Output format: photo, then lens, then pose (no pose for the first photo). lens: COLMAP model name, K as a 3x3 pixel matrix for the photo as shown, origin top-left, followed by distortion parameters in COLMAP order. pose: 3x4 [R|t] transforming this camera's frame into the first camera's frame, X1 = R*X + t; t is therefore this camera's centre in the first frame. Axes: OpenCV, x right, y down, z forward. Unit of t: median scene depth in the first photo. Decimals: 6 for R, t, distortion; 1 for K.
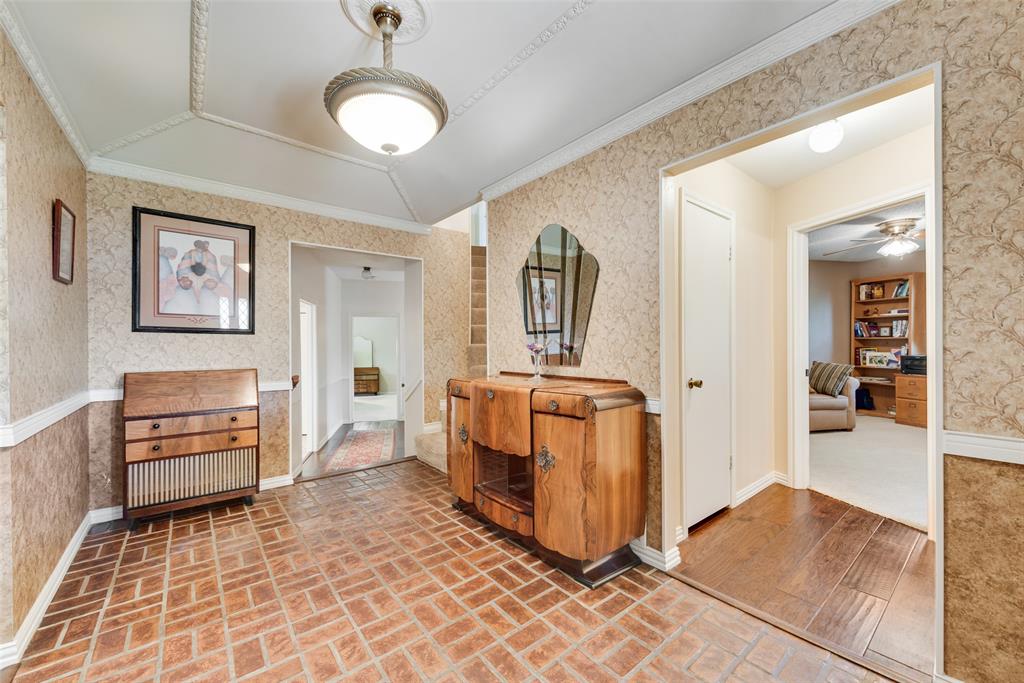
lens RADIAL K [[401.6, 0, 516.5], [0, 401.6, 346.8], [0, 0, 1]] dist [0.011065, -0.003510]
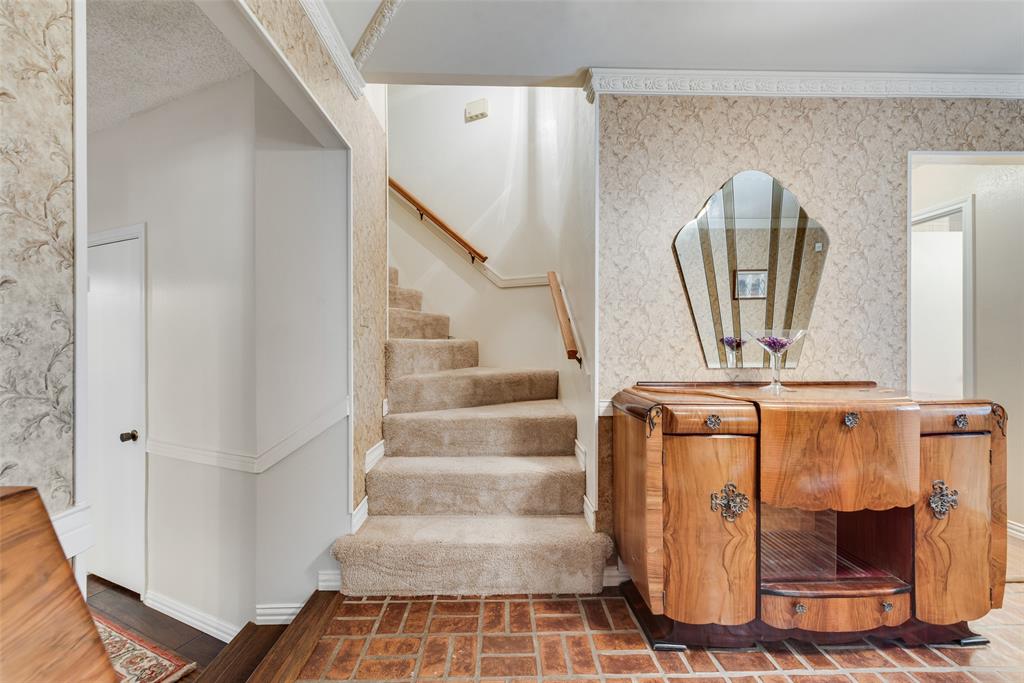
lens RADIAL K [[401.6, 0, 510.6], [0, 401.6, 344.8], [0, 0, 1]] dist [0.011065, -0.003510]
pose [[0.616055, 0.002760, 0.787698, -0.838881], [0.000843, 0.999991, -0.004164, 0.008238], [-0.787702, 0.003229, 0.616047, 1.016039]]
